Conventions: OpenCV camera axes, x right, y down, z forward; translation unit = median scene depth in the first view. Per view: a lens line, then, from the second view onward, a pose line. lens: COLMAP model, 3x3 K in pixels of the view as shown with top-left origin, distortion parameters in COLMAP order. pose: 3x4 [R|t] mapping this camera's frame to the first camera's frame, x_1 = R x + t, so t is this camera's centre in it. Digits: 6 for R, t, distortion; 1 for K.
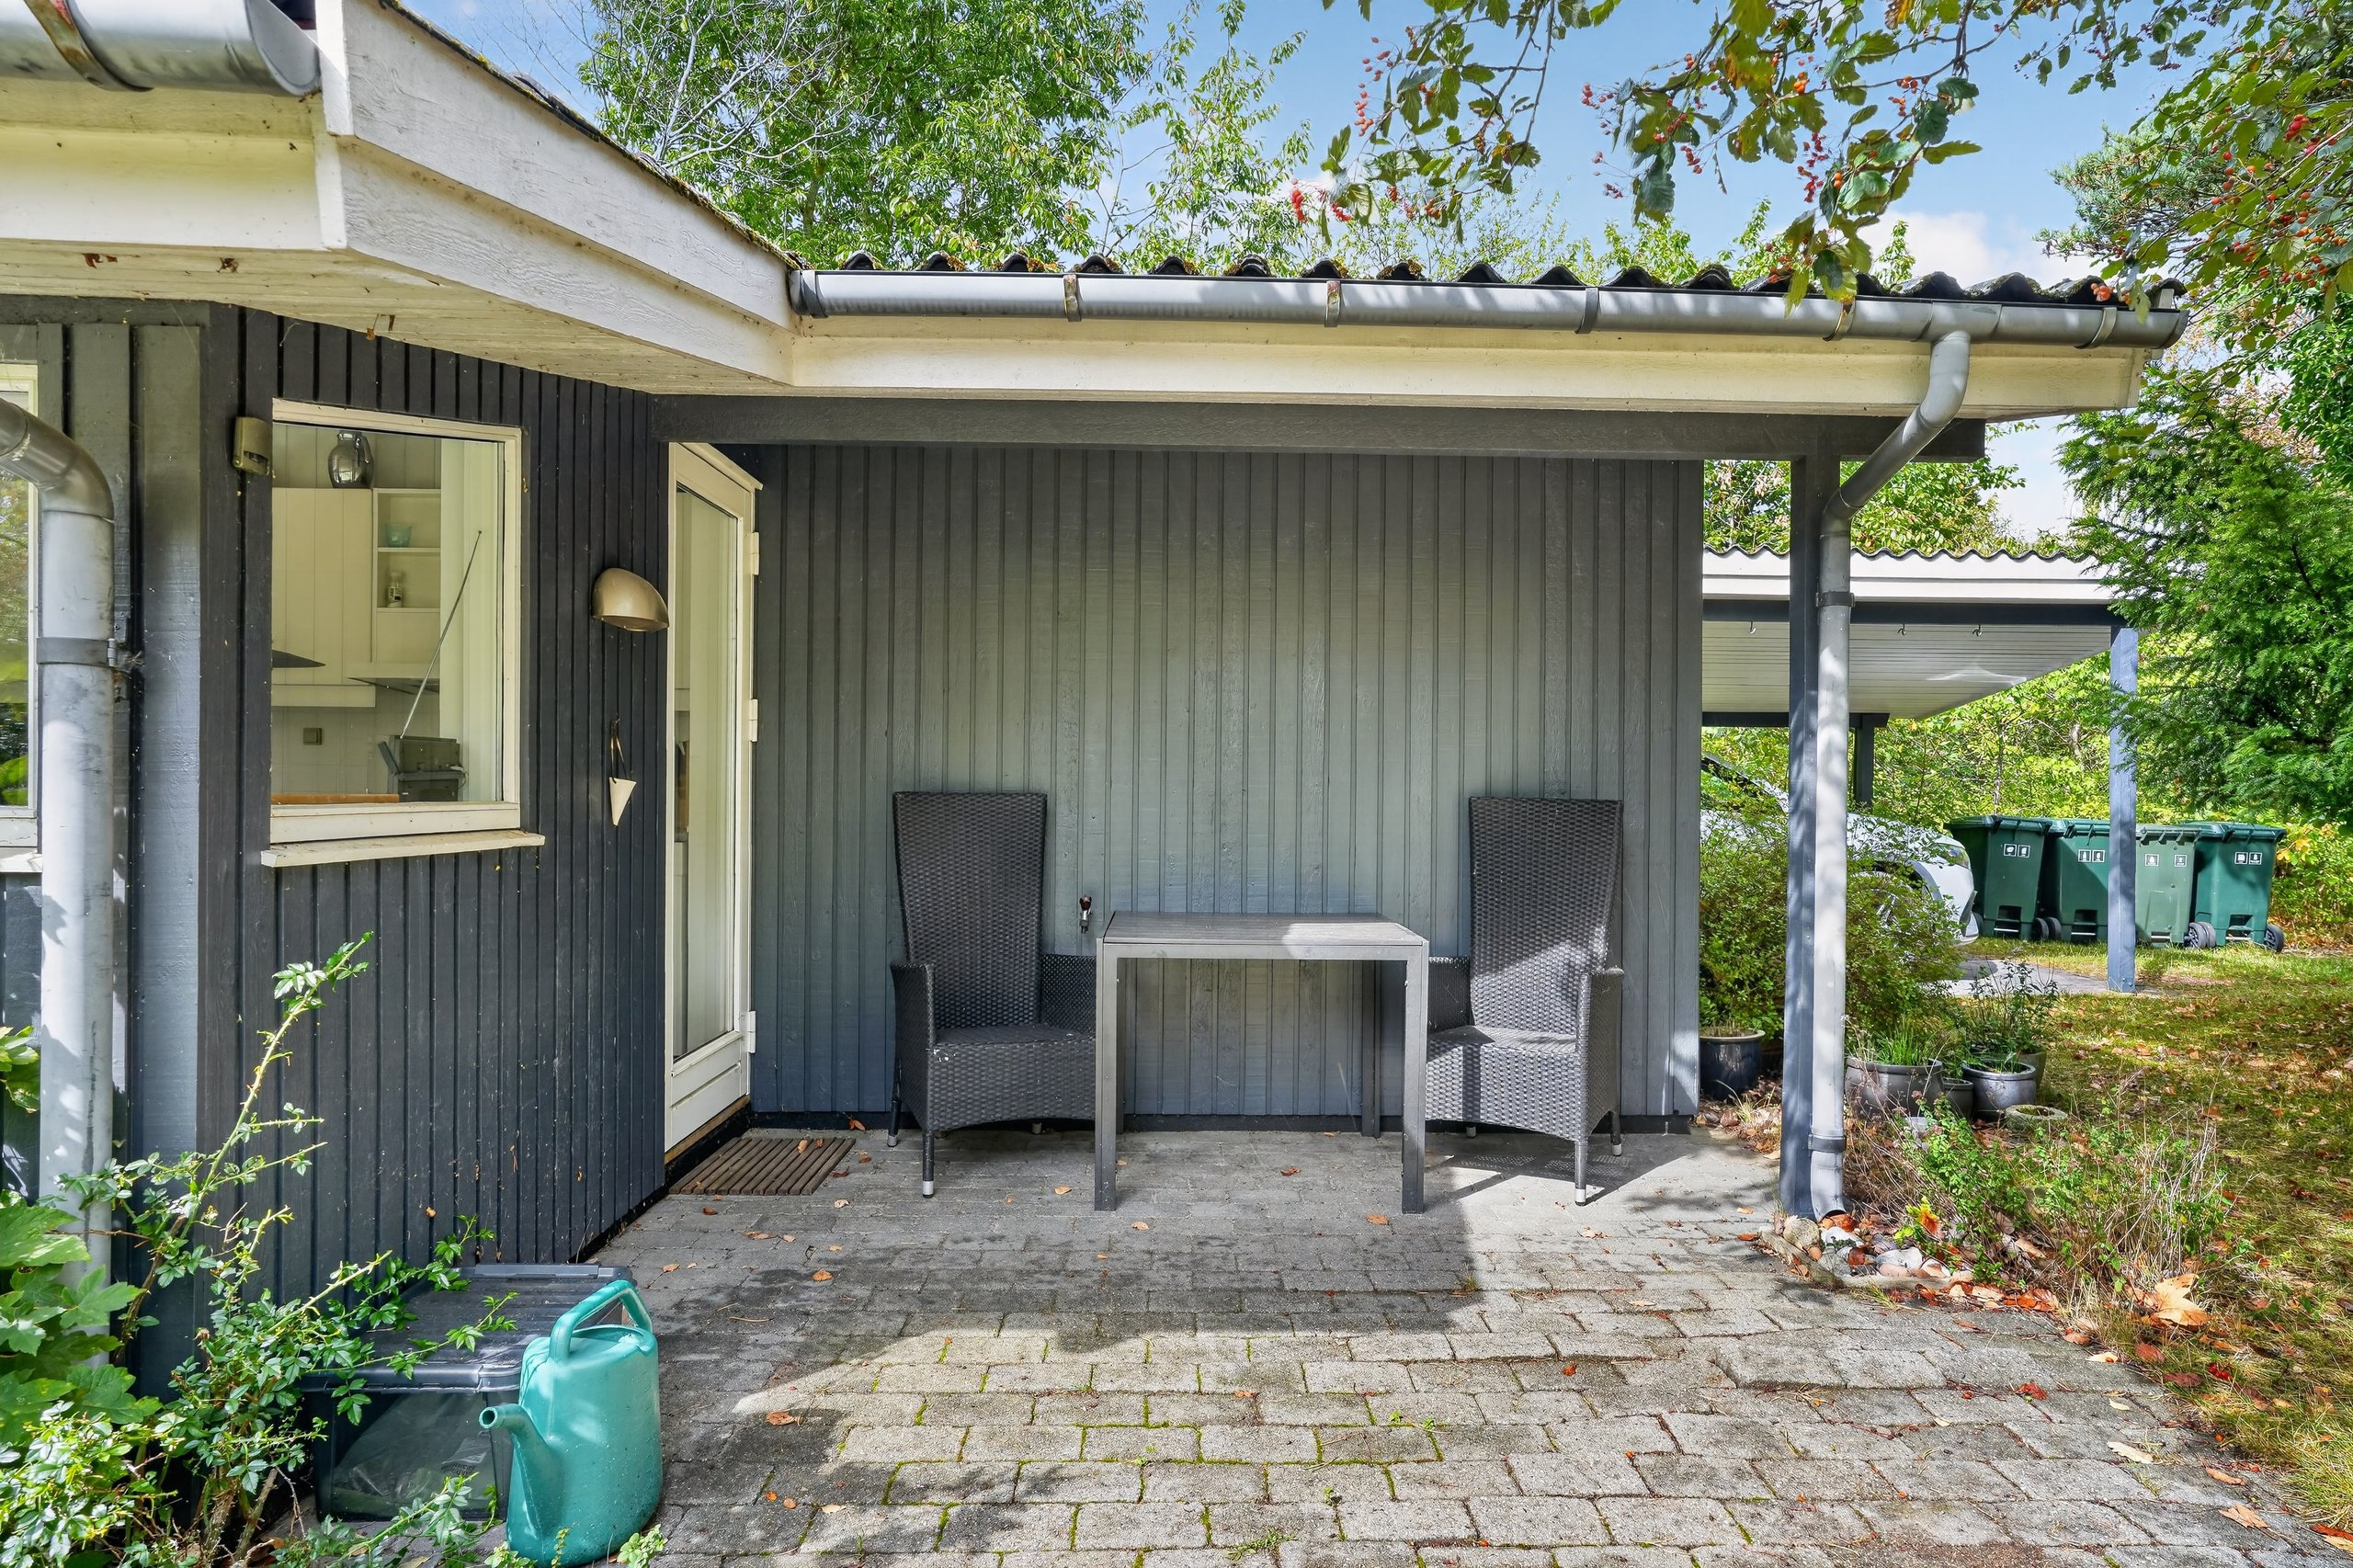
lens RADIAL K [[1413.6, 0, 1176.5], [0, 1413.6, 784.0], [0, 0, 1]] dist [-0.033431, 0.047075]
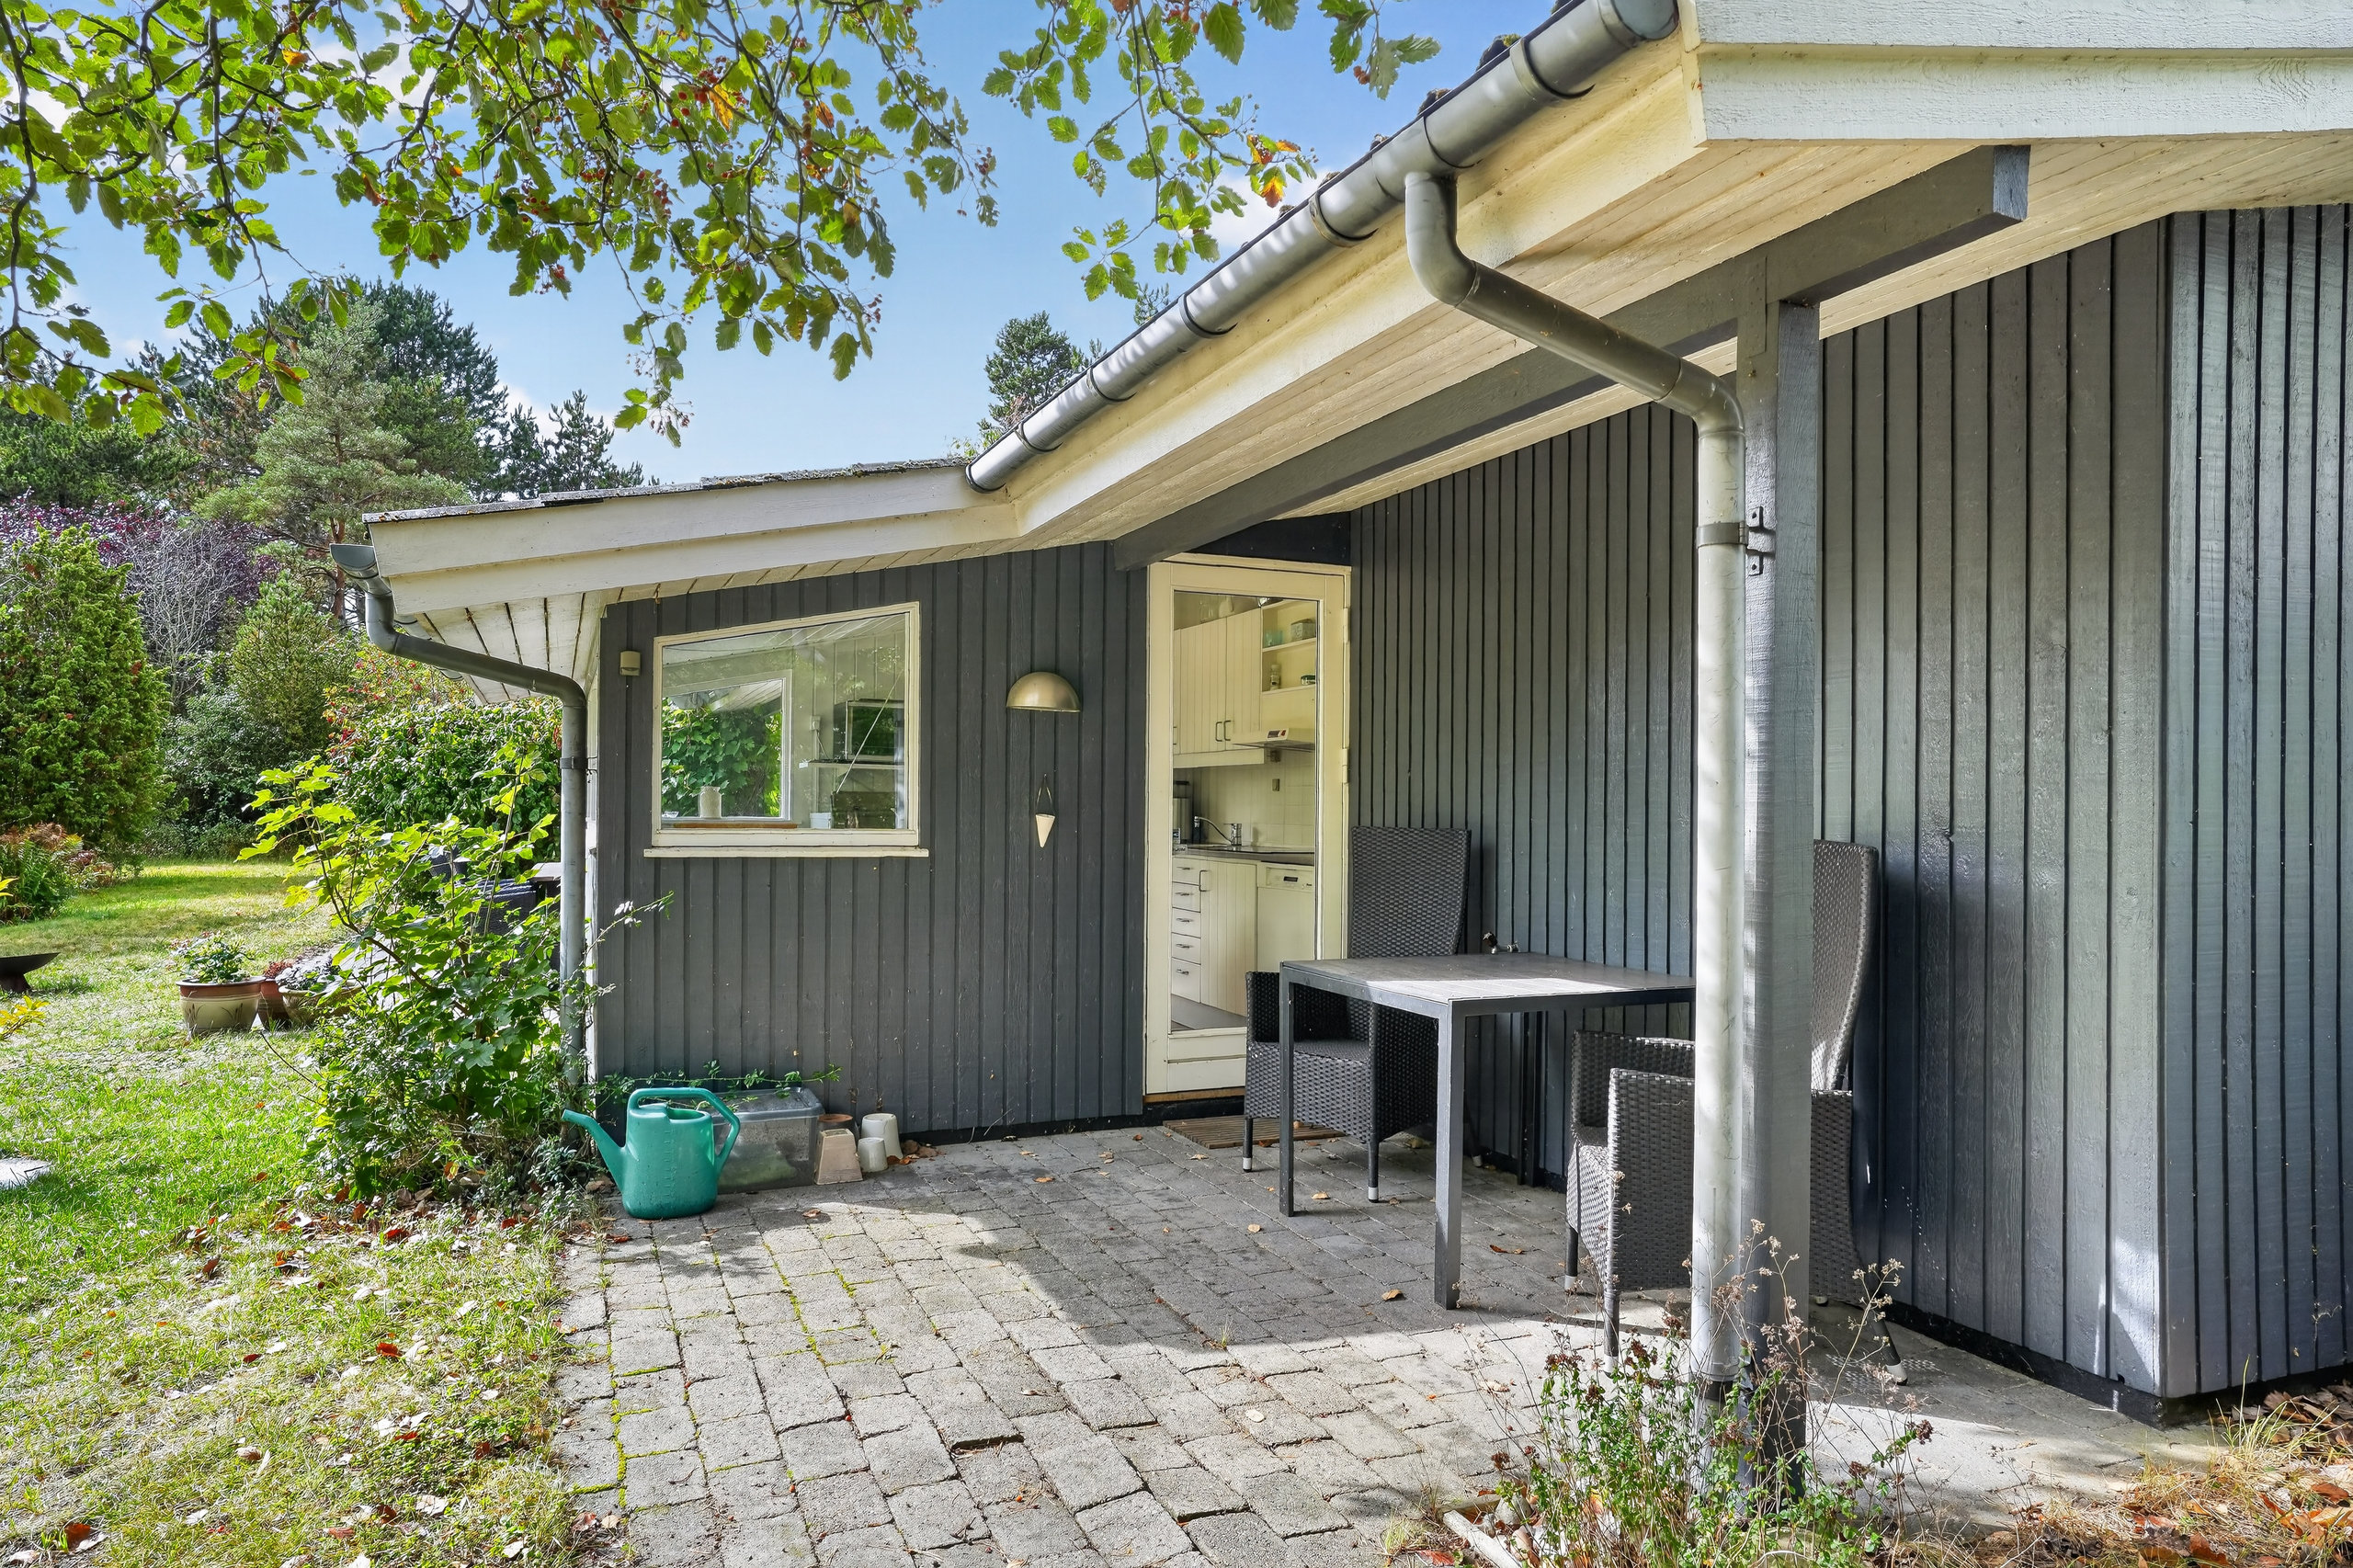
lens RADIAL K [[1413.6, 0, 1176.5], [0, 1413.6, 784.0], [0, 0, 1]] dist [-0.033431, 0.047075]
pose [[0.388625, -0.022277, -0.921127, 1.166714], [0.000199, 0.999710, -0.024093, -0.000639], [0.921396, 0.009180, 0.388516, 0.639158]]
